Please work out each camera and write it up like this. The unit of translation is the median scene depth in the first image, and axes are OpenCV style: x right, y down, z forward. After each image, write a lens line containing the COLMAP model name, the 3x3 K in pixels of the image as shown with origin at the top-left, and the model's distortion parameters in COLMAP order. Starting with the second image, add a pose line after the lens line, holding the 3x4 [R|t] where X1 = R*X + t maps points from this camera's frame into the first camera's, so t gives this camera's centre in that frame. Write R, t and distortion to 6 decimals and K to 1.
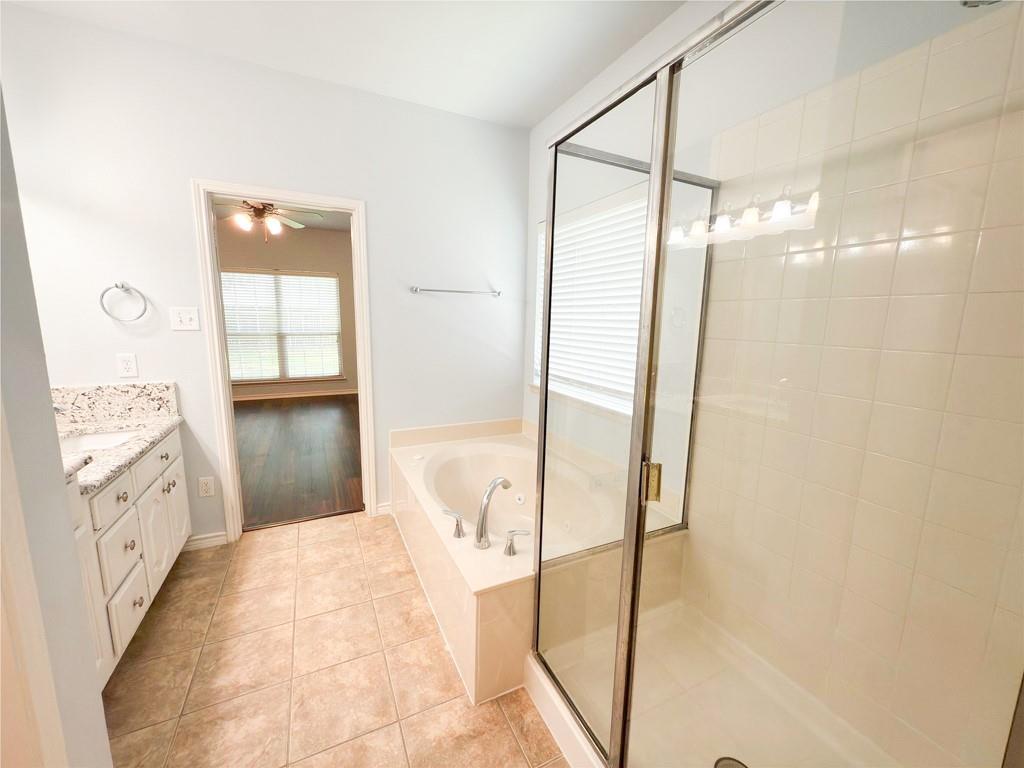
lens RADIAL K [[406.8, 0, 511.4], [0, 406.8, 383.5], [0, 0, 1]] dist [0.000666, 0.000251]
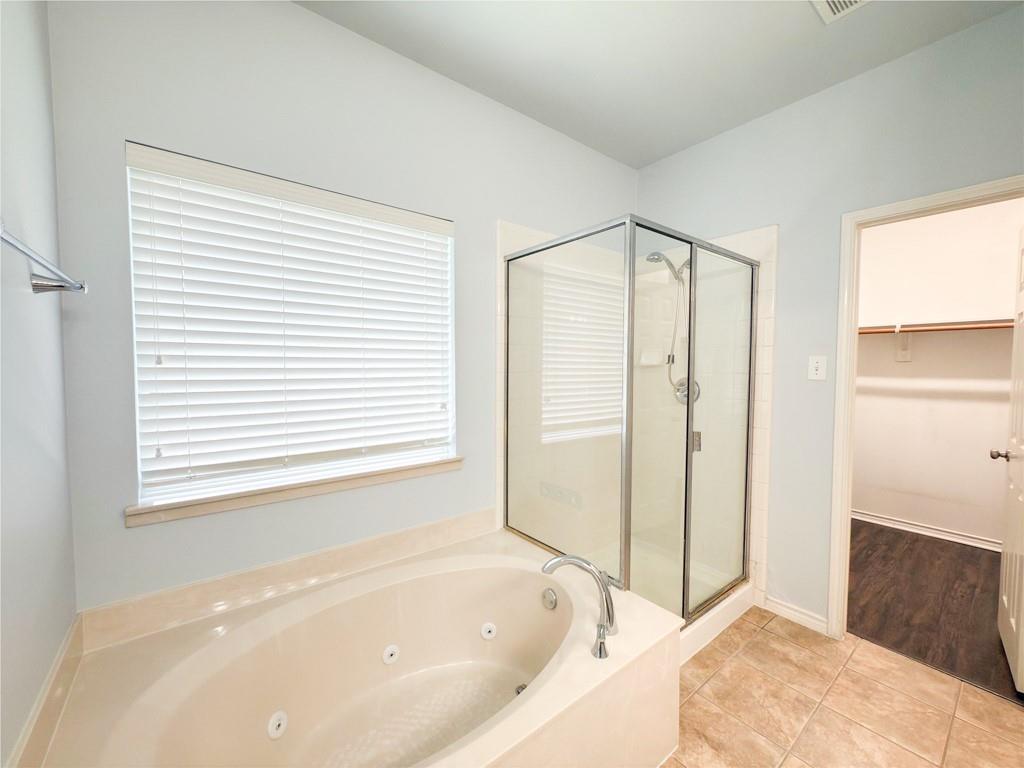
lens RADIAL K [[409.0, 0, 512.0], [0, 409.0, 384.0], [0, 0, 1]] dist [-0.000371, 0.000075]
pose [[-0.206390, -0.067511, 0.976138, -0.898218], [0.146983, 0.984158, 0.099143, -0.229379], [-0.967367, 0.163937, -0.193197, 1.402028]]
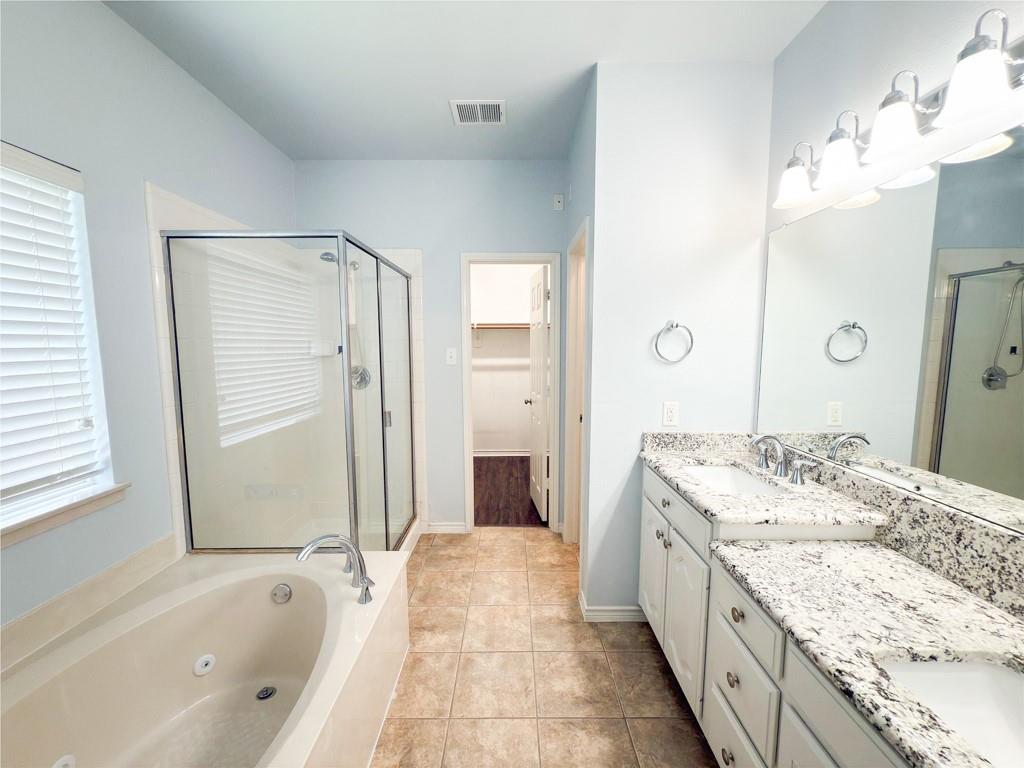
lens RADIAL K [[406.8, 0, 511.4], [0, 406.8, 383.5], [0, 0, 1]] dist [0.000666, 0.000251]
pose [[-0.896549, -0.061447, 0.438662, -0.902870], [0.054267, 0.967633, 0.246458, -0.339996], [-0.439608, 0.244767, -0.864196, 1.752005]]
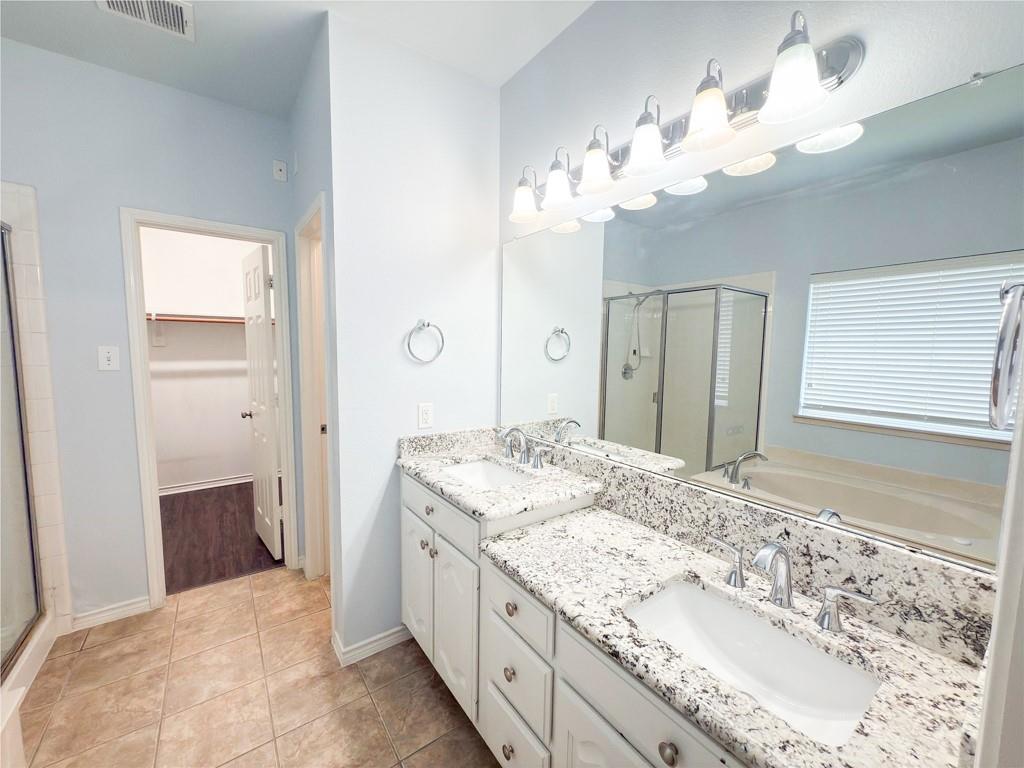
lens RADIAL K [[406.8, 0, 511.4], [0, 406.8, 383.5], [0, 0, 1]] dist [0.000666, 0.000251]
pose [[-0.984890, -0.015990, -0.172439, -0.835769], [-0.057727, 0.969093, 0.239846, -0.311831], [0.163274, 0.246177, -0.955373, 1.649527]]
